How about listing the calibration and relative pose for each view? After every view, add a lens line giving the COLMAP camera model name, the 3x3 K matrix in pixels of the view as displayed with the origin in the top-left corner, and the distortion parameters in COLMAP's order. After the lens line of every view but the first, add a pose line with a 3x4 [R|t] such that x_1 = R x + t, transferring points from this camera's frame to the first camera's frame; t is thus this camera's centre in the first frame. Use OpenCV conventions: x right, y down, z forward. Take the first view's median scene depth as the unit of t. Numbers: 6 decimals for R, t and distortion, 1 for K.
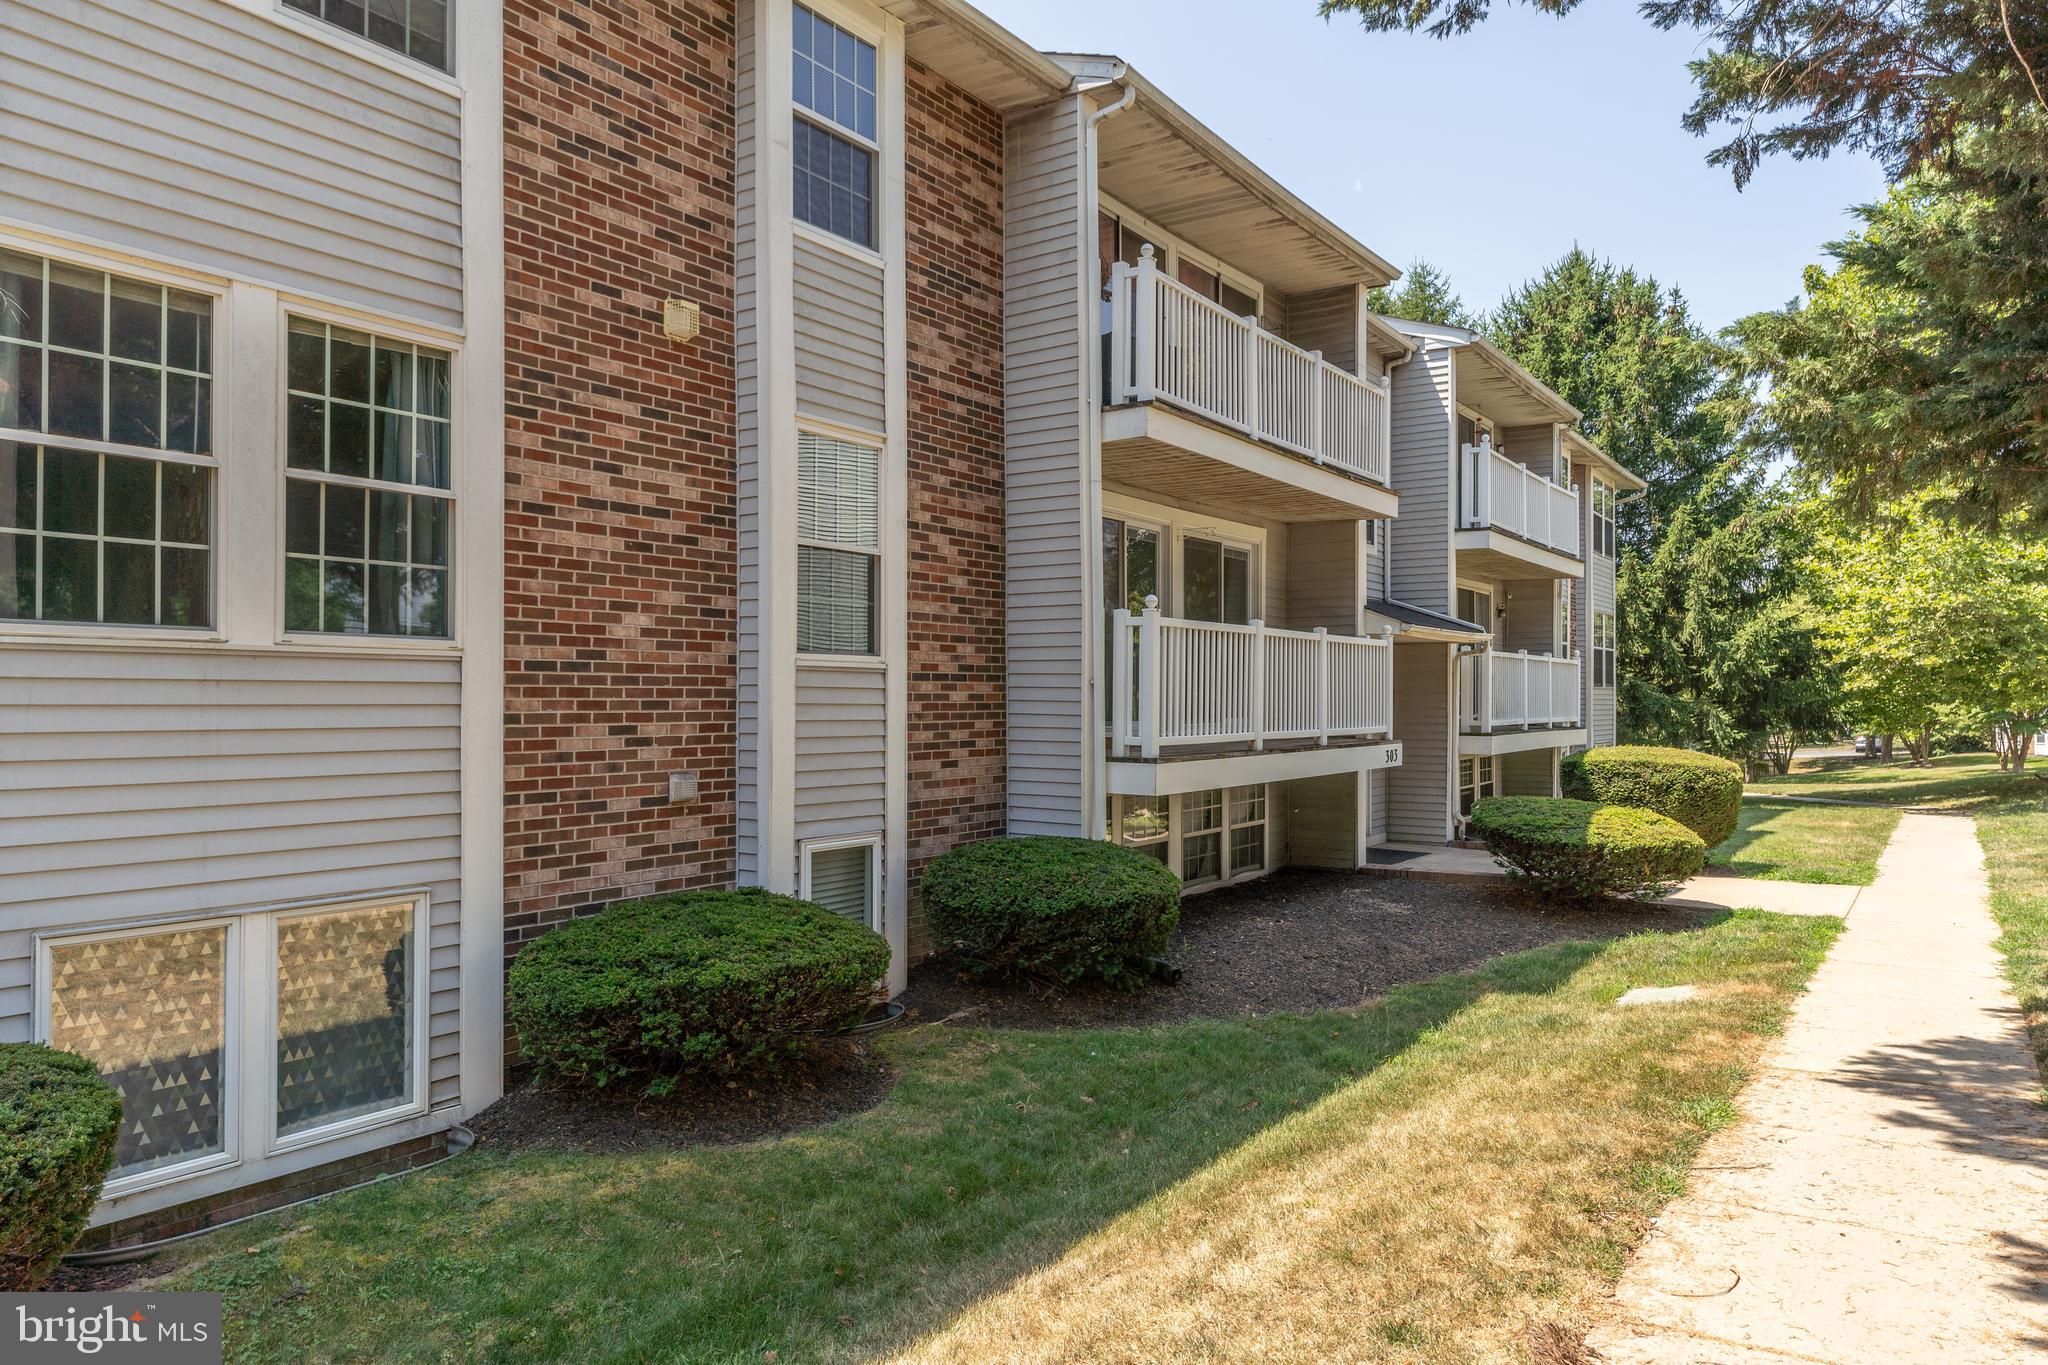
lens RADIAL K [[1328.2, 0, 1042.9], [0, 1328.2, 690.9], [0, 0, 1]] dist [0.010498, 0.000885]
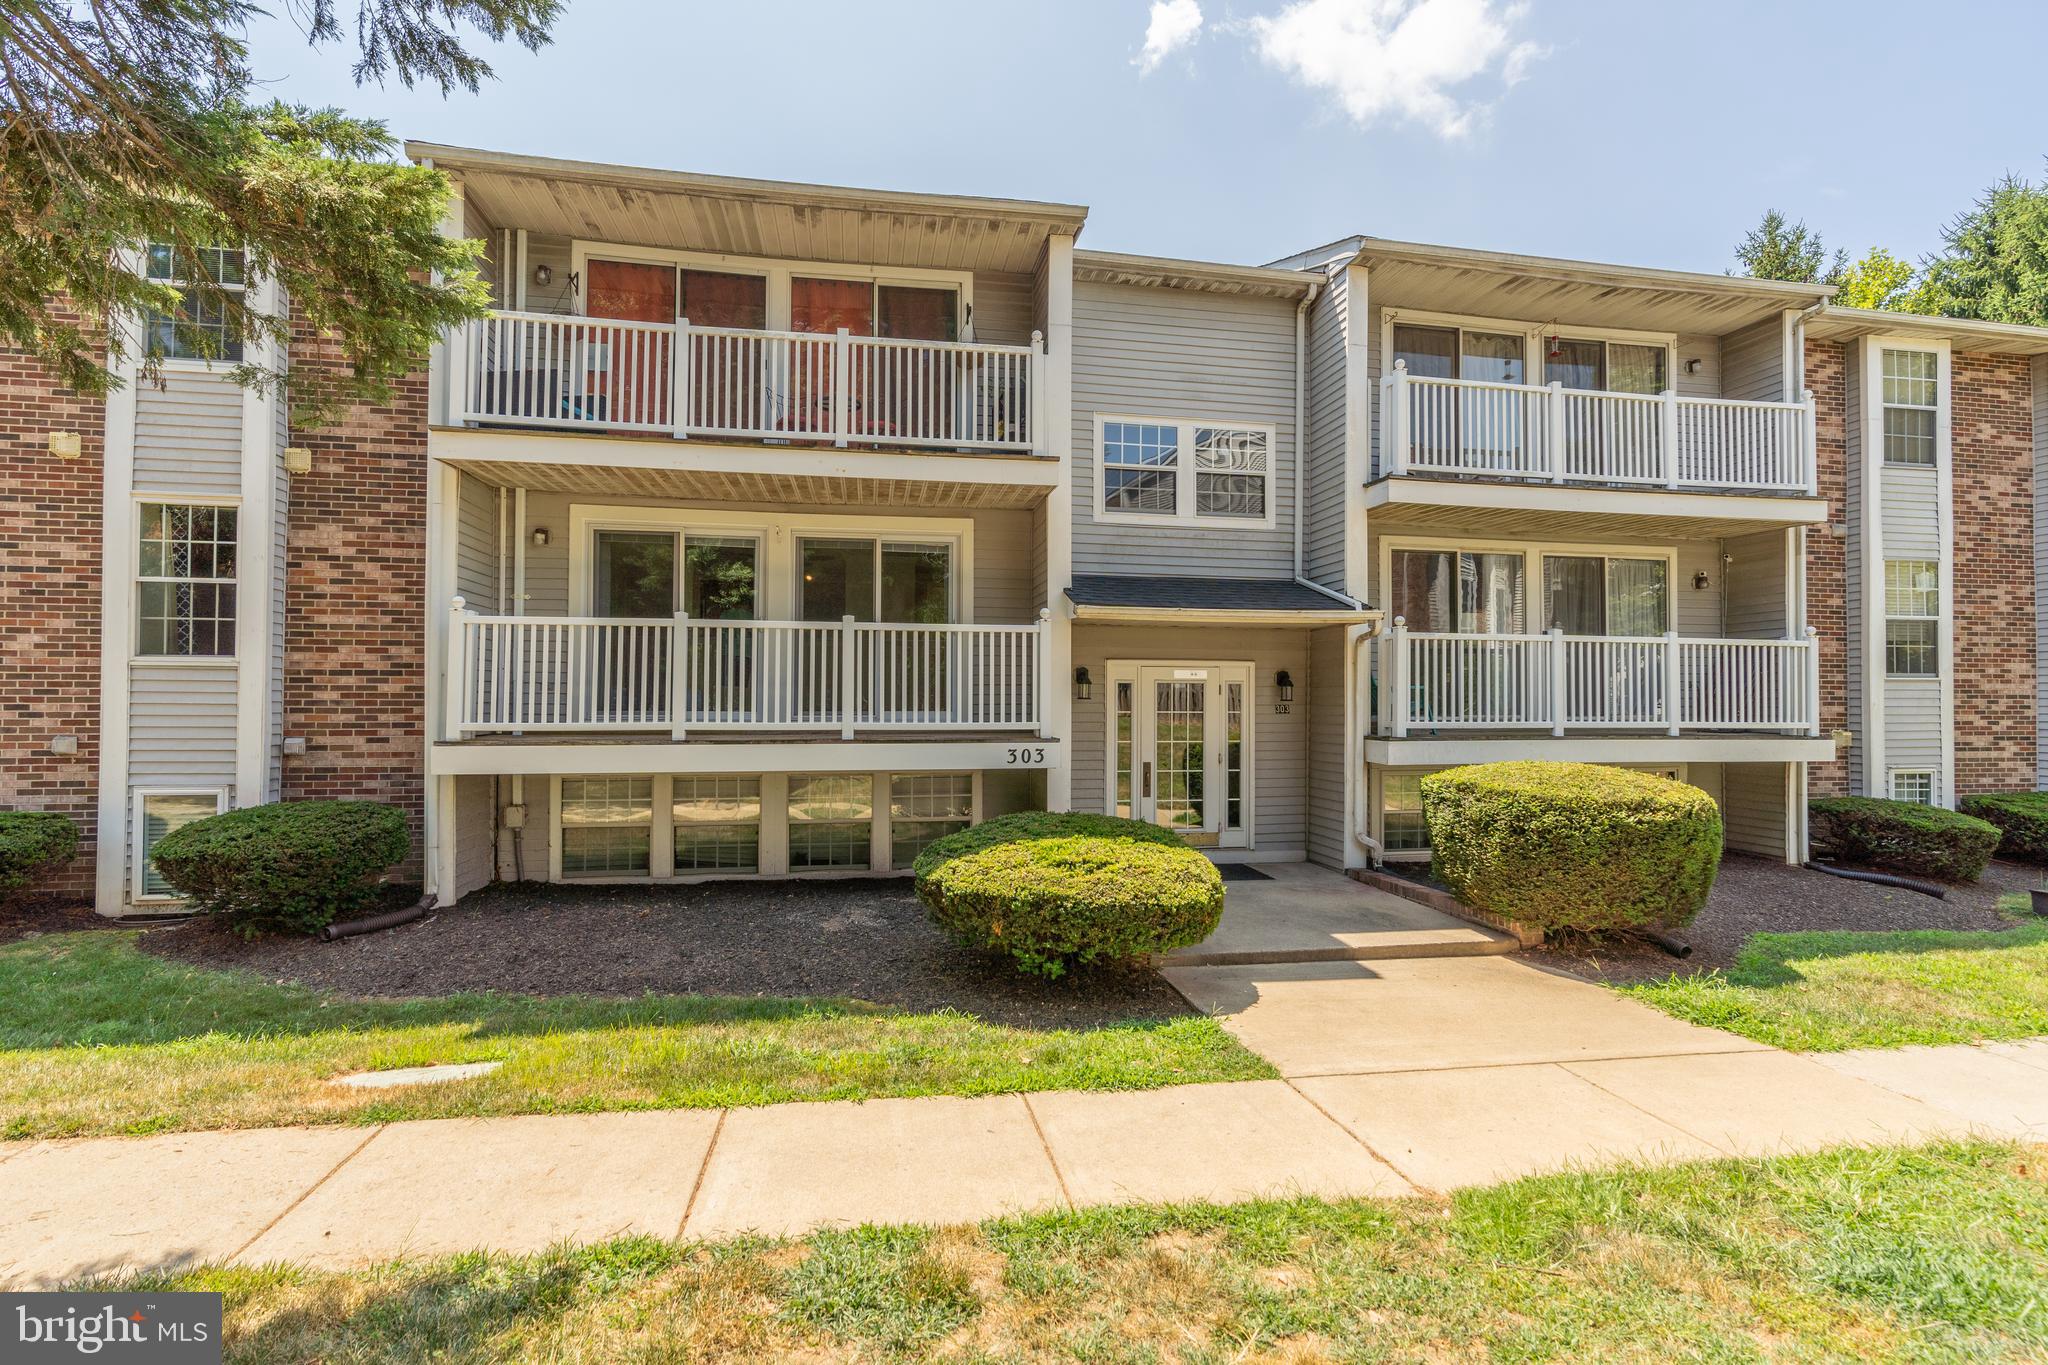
lens RADIAL K [[926.7, 0, 1022.9], [0, 926.7, 686.3], [0, 0, 1]] dist [-0.003615, 0.002084]
pose [[0.705543, -0.008911, -0.708611, 1.284939], [0.000877, 0.999931, -0.011702, 0.017744], [0.708667, 0.007634, 0.705502, 1.033855]]
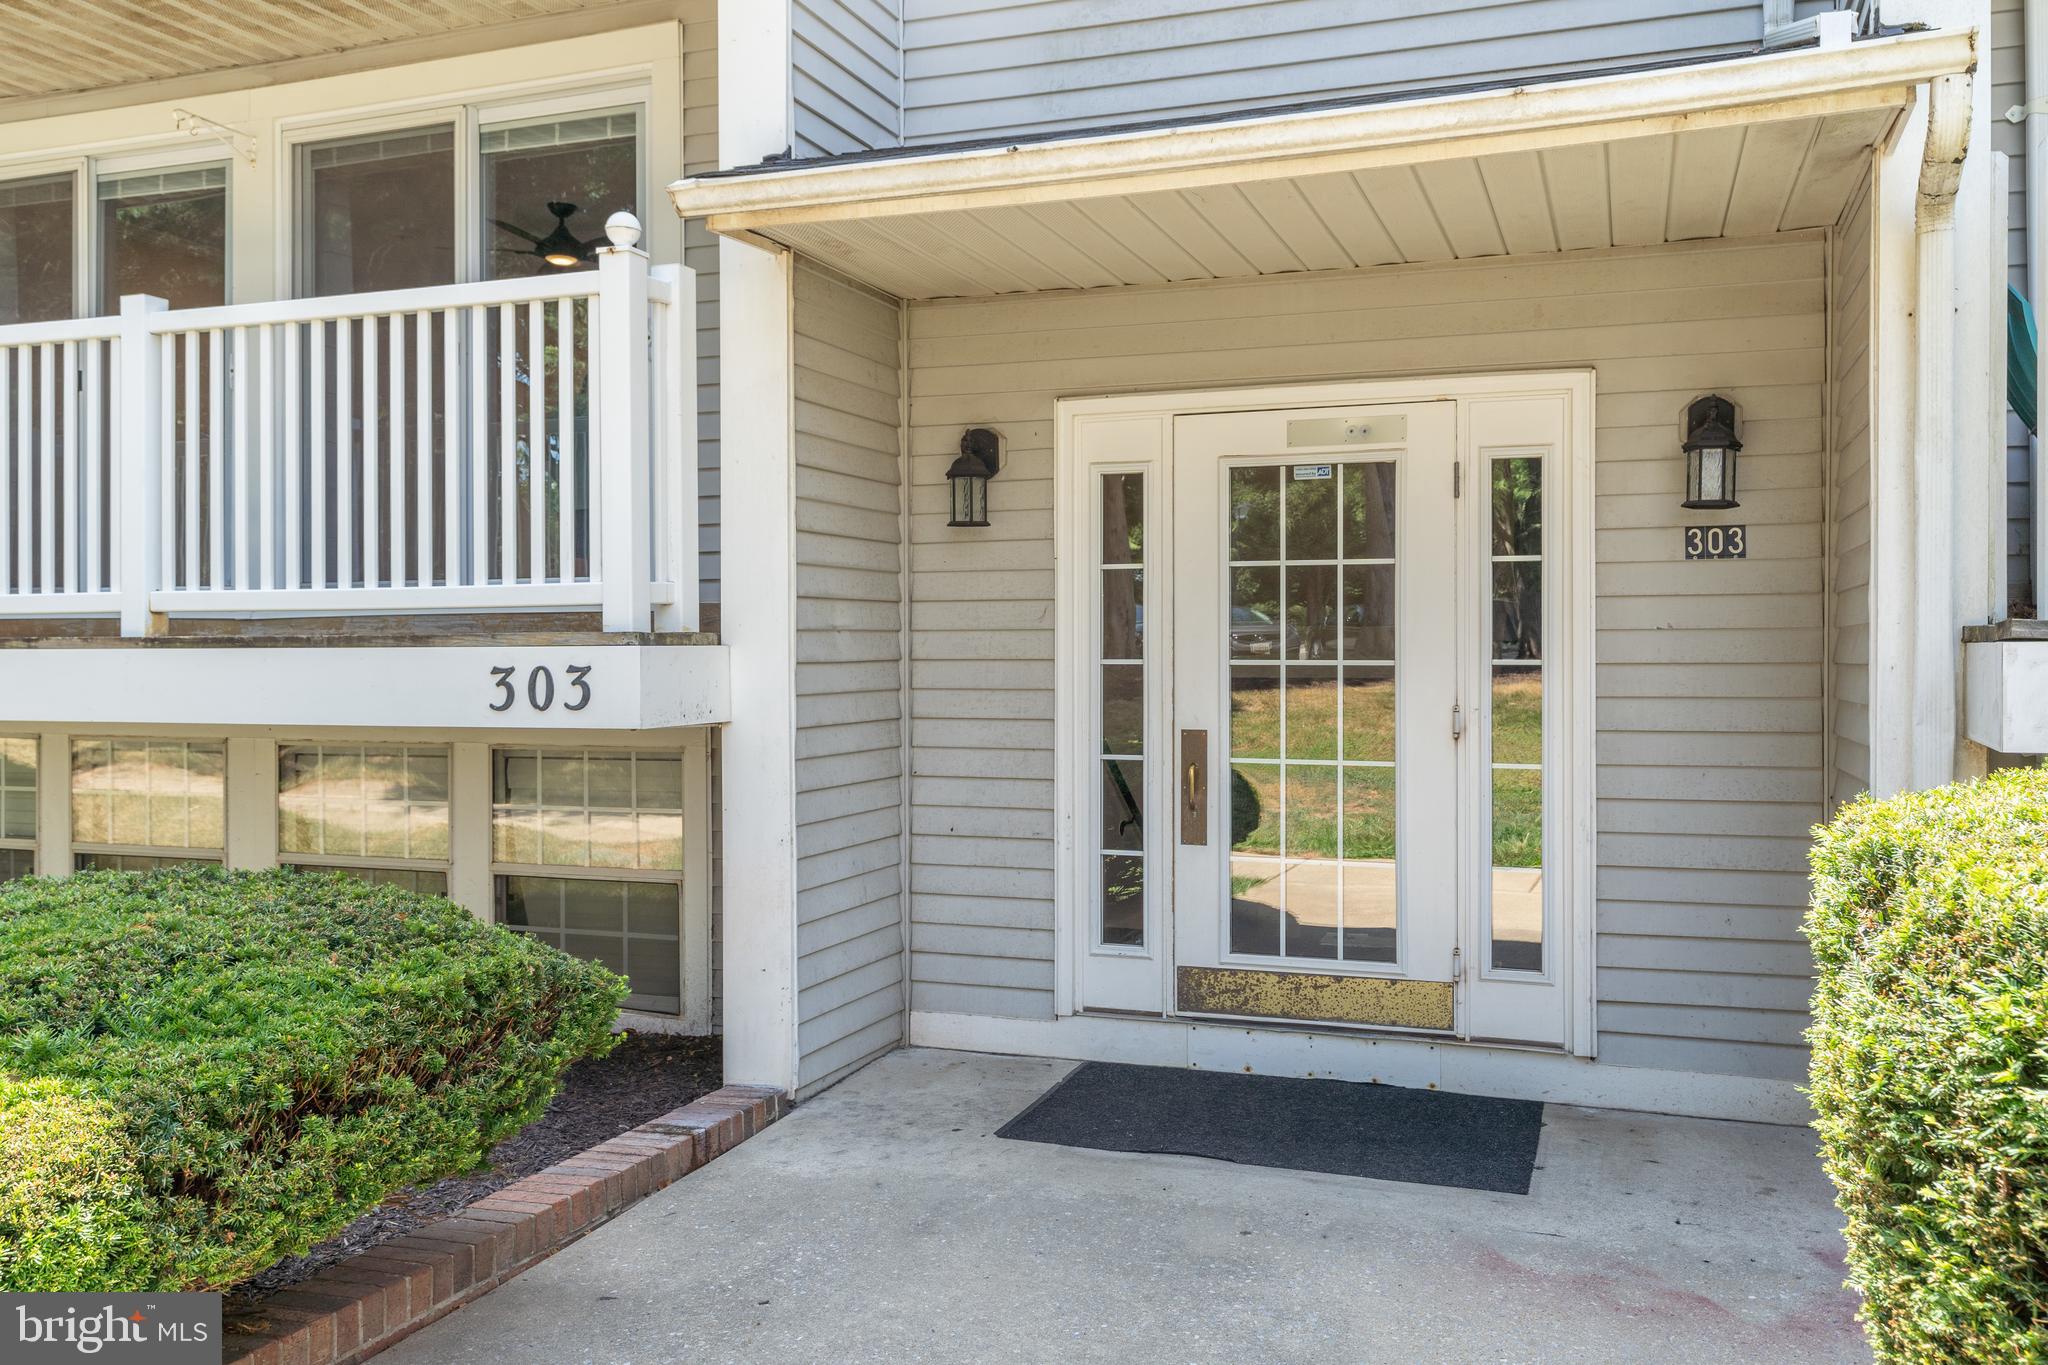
lens RADIAL K [[1570.9, 0, 1035.0], [0, 1570.9, 665.5], [0, 0, 1]] dist [-0.003365, 0.001722]
pose [[0.256033, 0.010859, -0.966607, 1.110753], [0.007671, 0.999883, 0.013264, 0.074617], [0.966638, -0.010811, 0.255920, 1.868355]]
